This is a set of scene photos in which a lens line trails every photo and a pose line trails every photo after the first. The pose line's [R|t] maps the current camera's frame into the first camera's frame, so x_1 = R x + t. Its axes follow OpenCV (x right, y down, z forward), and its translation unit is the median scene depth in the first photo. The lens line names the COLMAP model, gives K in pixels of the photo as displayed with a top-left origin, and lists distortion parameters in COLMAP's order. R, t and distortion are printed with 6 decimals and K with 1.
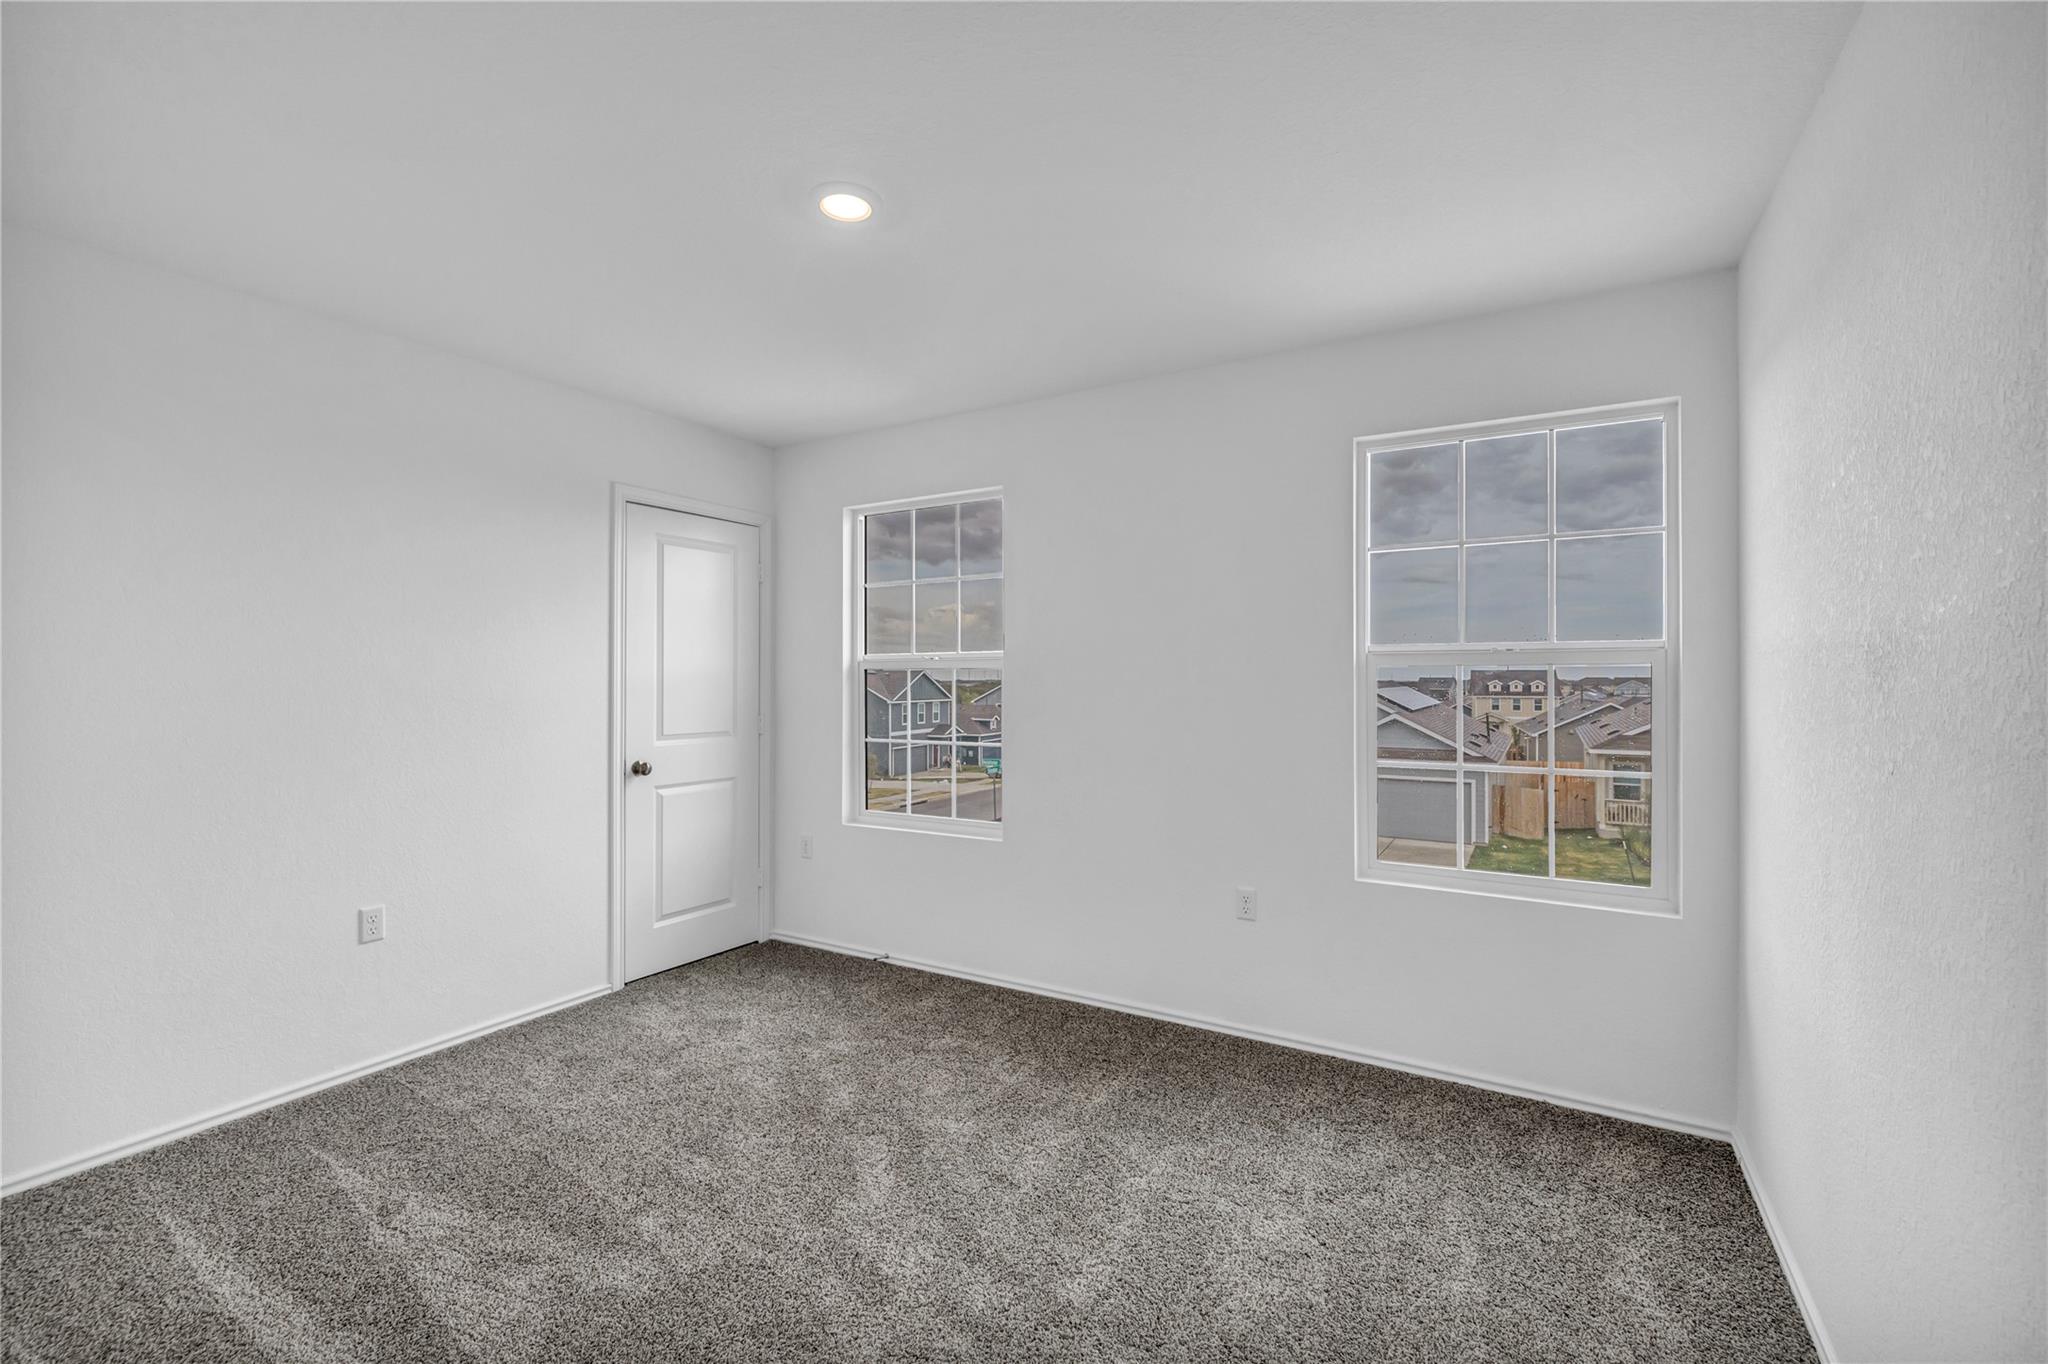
lens RADIAL K [[900.8, 0, 993.4], [0, 900.8, 676.1], [0, 0, 1]] dist [-0.001844, -0.000192]
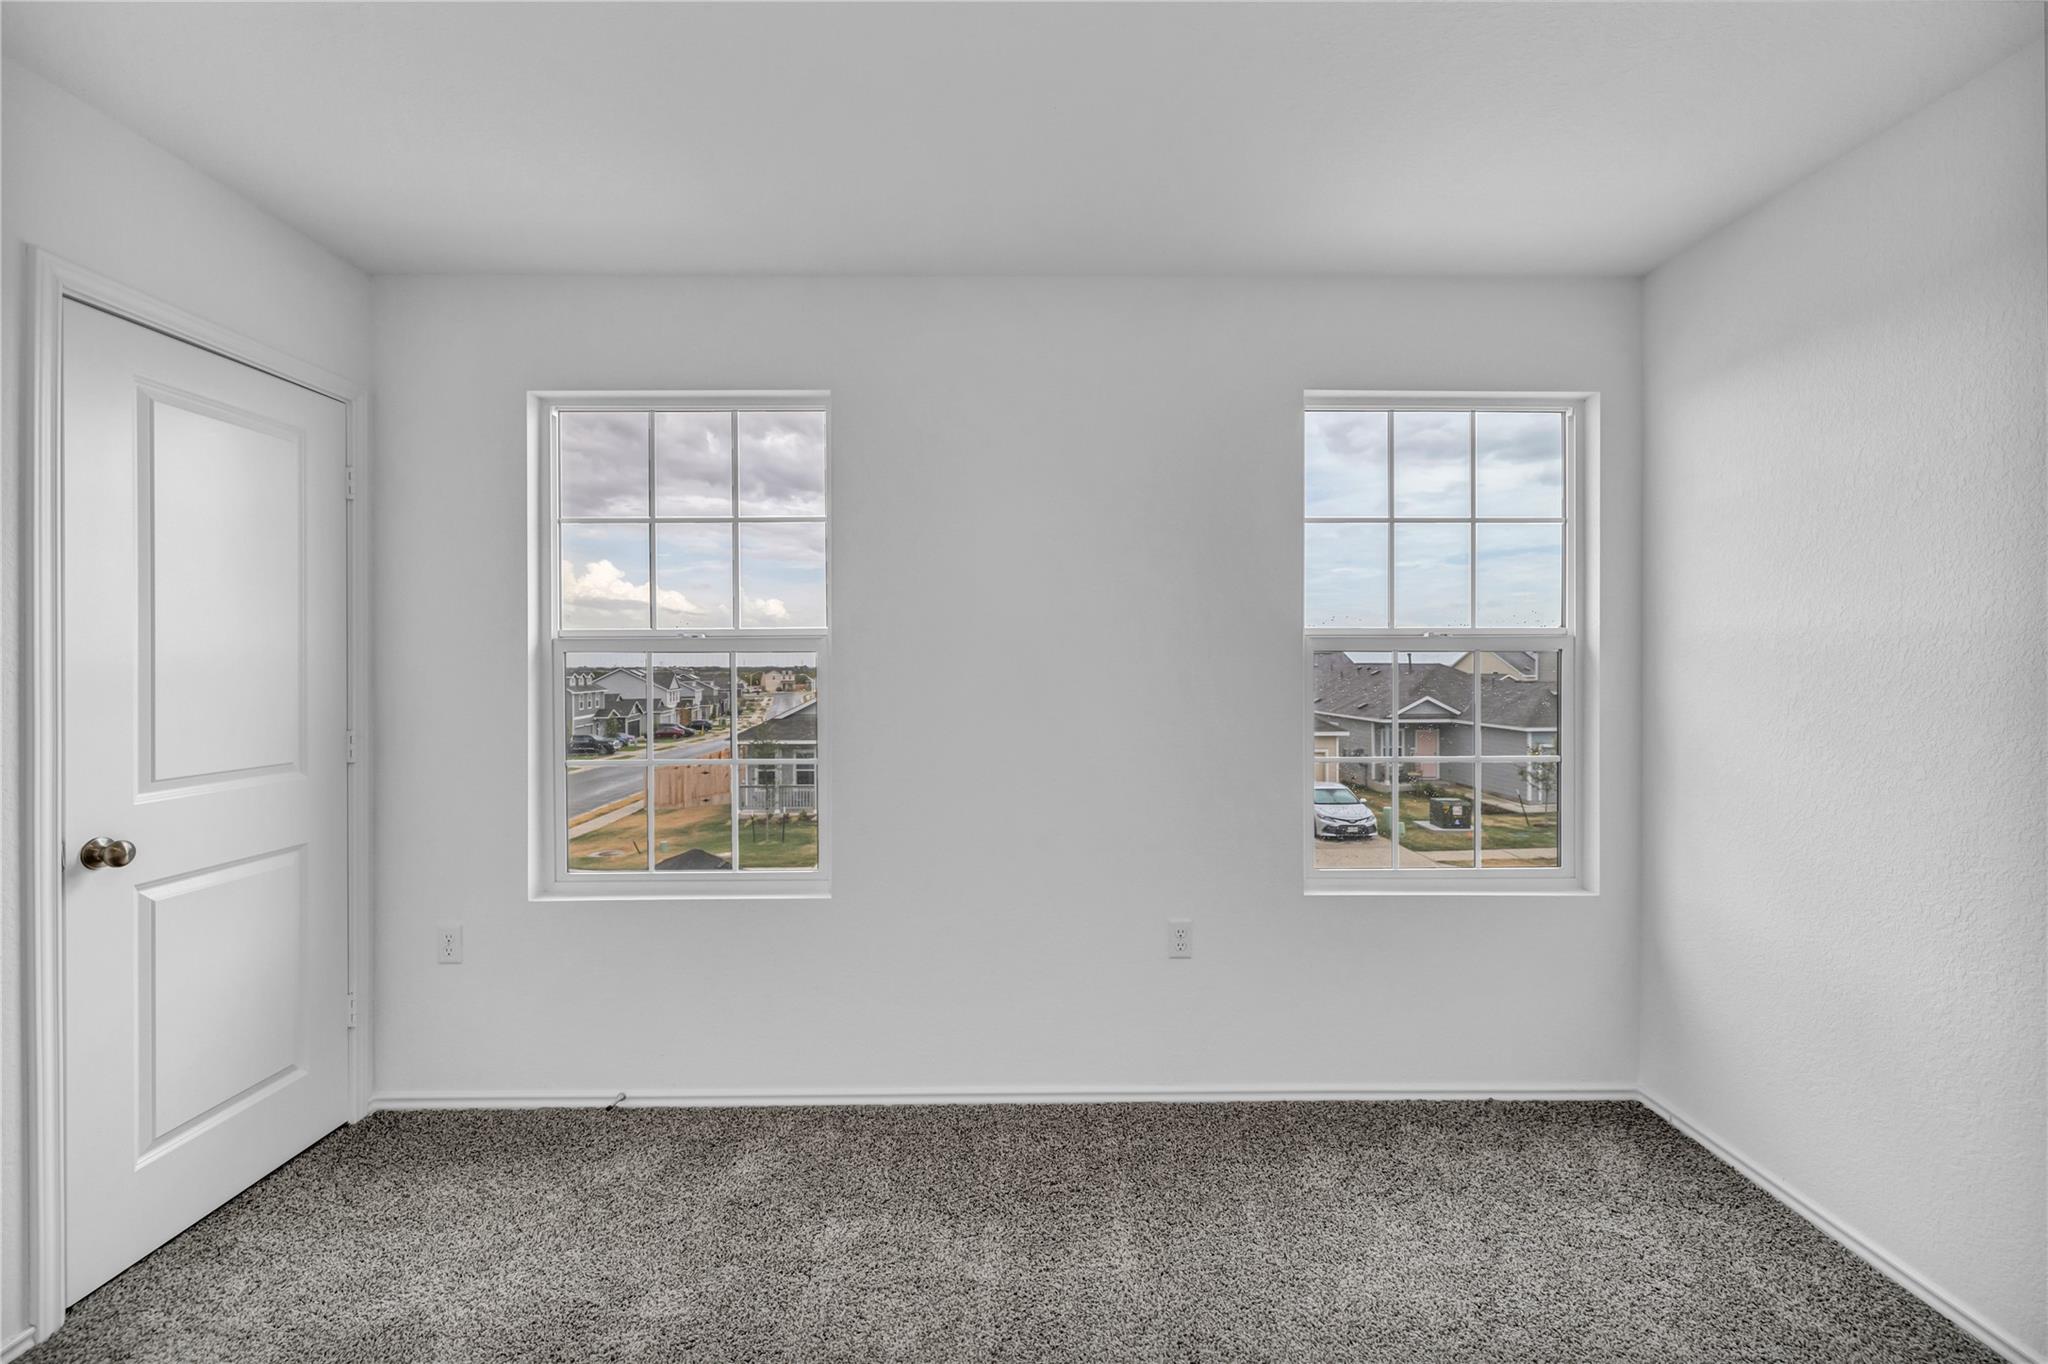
lens RADIAL K [[889.6, 0, 1022.6], [0, 889.6, 667.2], [0, 0, 1]] dist [-0.001521, 0.000070]
pose [[0.841280, -0.003883, 0.540585, -0.234438], [0.000601, 0.999980, 0.006247, -0.000681], [-0.540599, -0.004931, 0.841266, 0.331184]]
